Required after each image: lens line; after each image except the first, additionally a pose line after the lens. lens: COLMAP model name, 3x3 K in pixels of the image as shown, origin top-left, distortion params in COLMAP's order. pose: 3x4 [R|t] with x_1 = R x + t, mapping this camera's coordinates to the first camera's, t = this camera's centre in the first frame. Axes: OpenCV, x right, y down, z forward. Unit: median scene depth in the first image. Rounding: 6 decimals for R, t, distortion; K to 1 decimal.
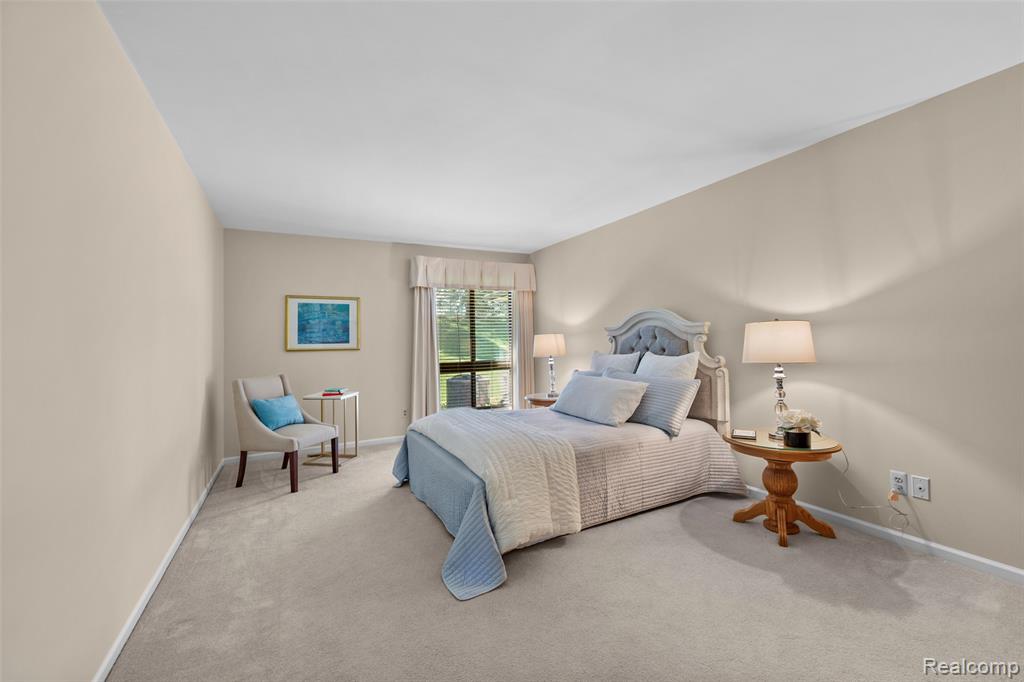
lens RADIAL K [[407.4, 0, 510.6], [0, 407.4, 336.8], [0, 0, 1]] dist [-0.000246, 0.000209]
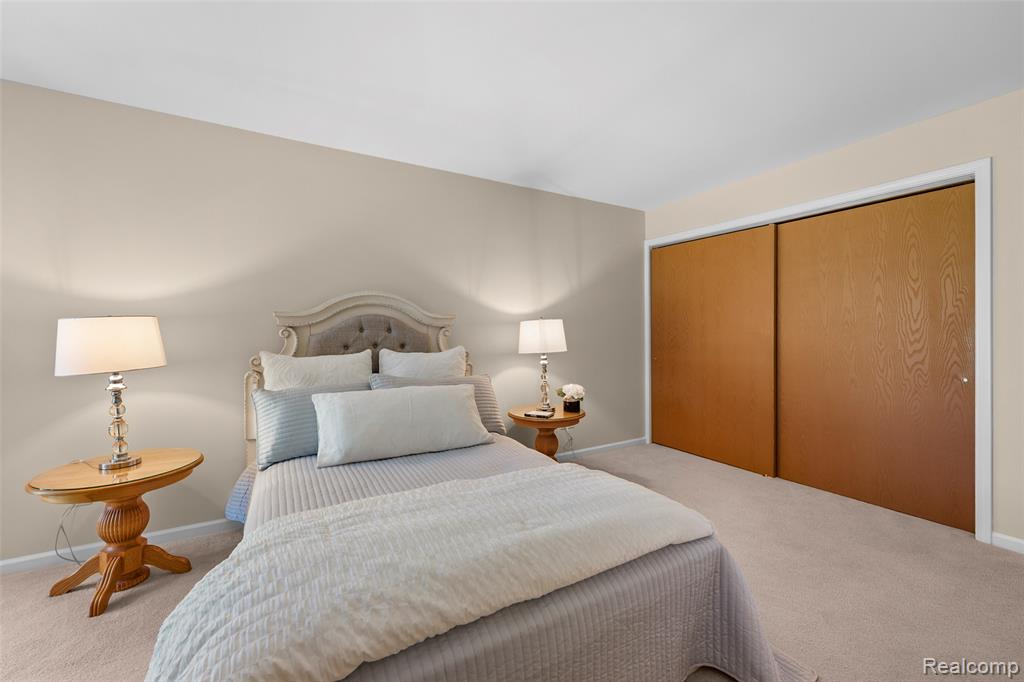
lens RADIAL K [[407.4, 0, 510.6], [0, 407.4, 336.8], [0, 0, 1]] dist [-0.000246, 0.000209]
pose [[-0.076056, 0.014708, 0.996995, -0.374369], [-0.005938, 0.999867, -0.015204, 0.021432], [-0.997086, -0.007077, -0.075959, 0.726200]]
